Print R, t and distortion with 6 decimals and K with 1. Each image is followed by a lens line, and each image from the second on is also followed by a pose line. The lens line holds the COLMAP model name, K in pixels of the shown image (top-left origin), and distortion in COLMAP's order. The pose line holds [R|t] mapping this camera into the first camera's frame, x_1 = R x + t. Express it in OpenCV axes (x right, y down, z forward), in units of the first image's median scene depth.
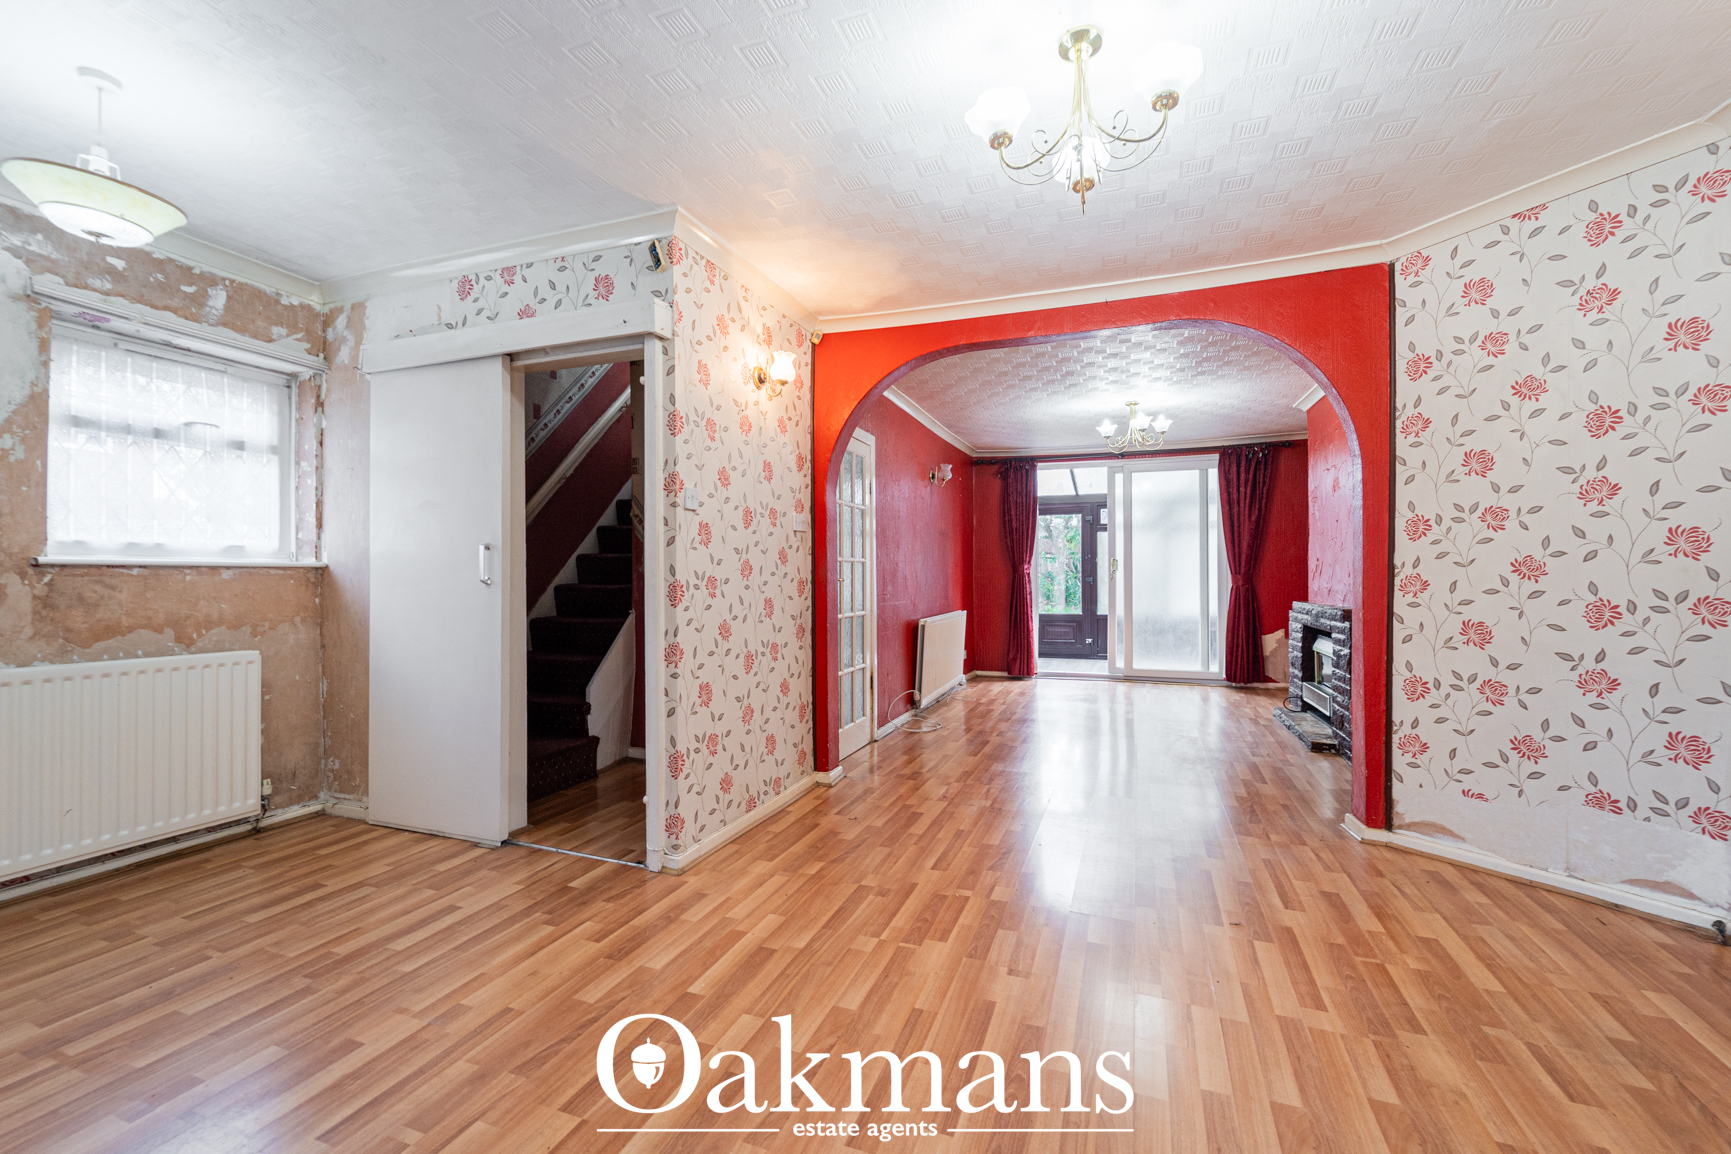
lens RADIAL K [[715.6, 0, 868.4], [0, 715.6, 572.2], [0, 0, 1]] dist [0.003423, 0.000204]
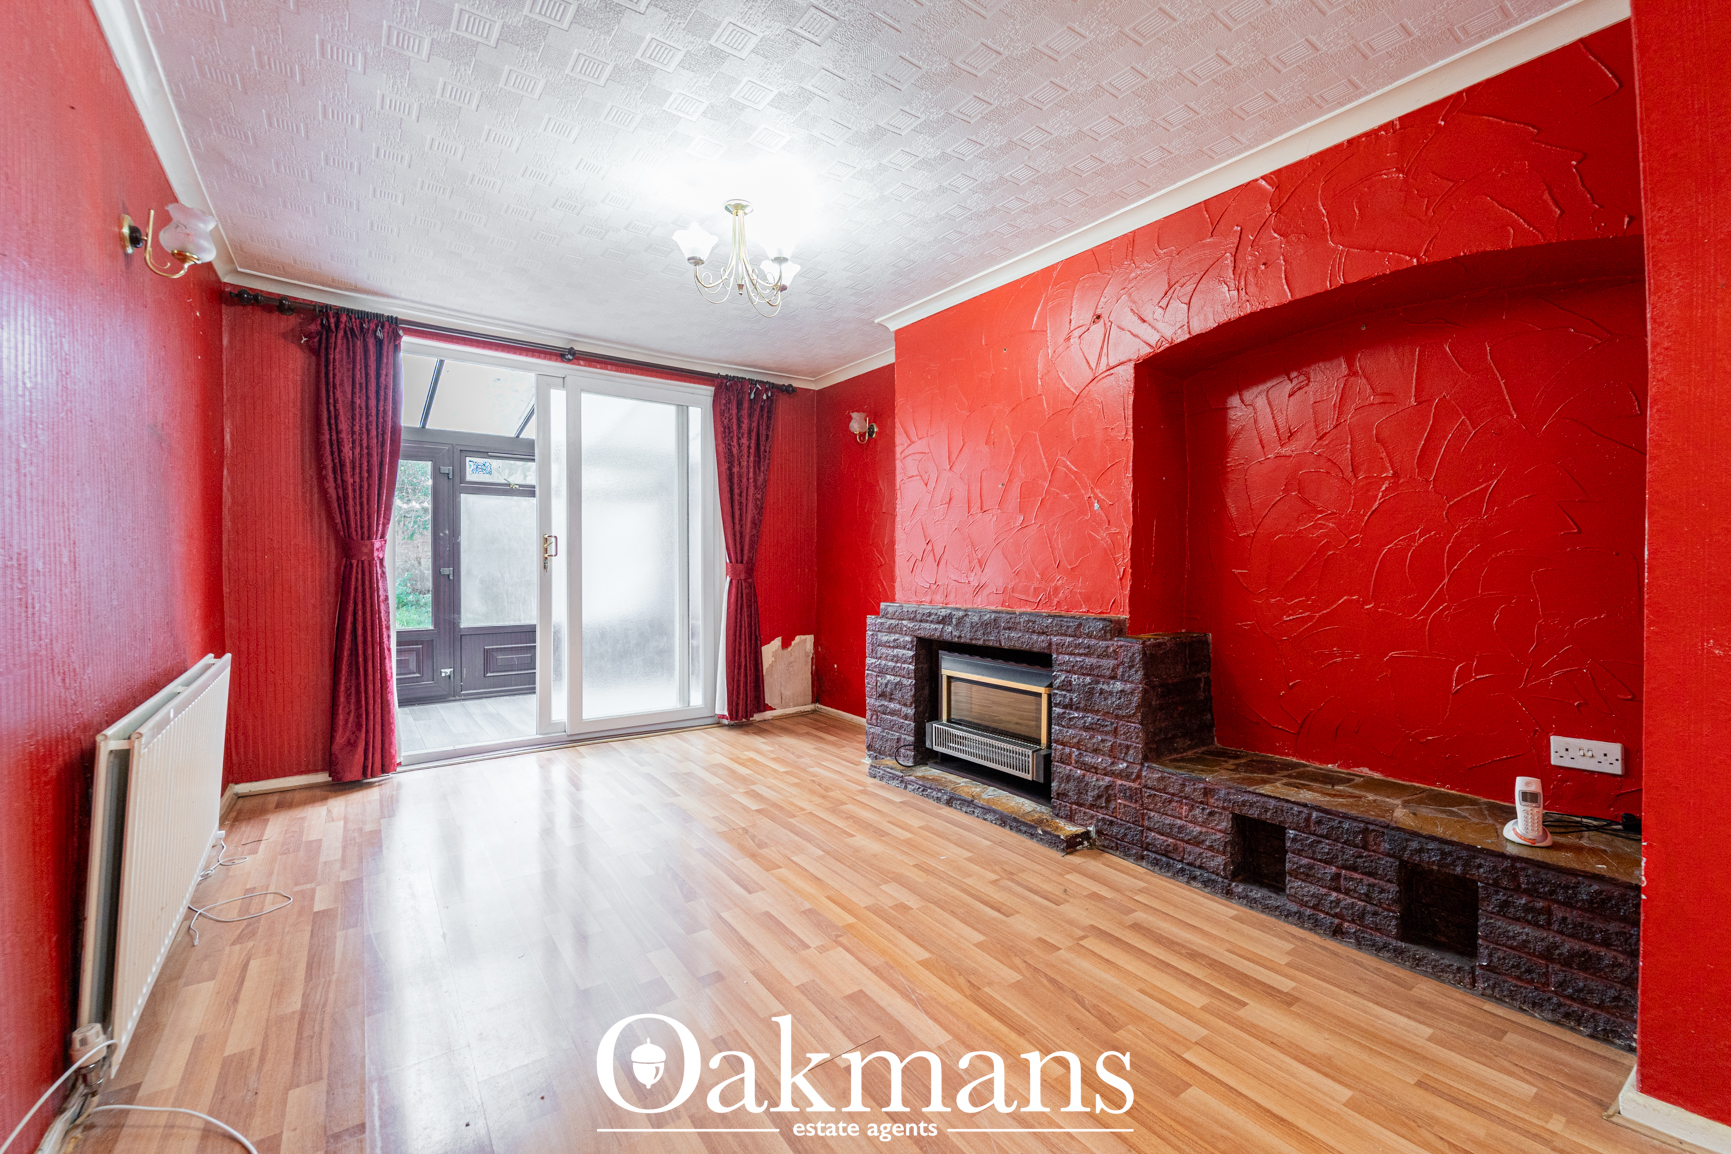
lens RADIAL K [[715.6, 0, 852.6], [0, 715.6, 563.2], [0, 0, 1]] dist [0.003423, 0.000204]
pose [[0.577896, 0.006456, 0.816085, 0.012778], [-0.007846, 0.999966, -0.002355, 0.003818], [-0.816073, -0.005042, 0.577927, 0.488068]]
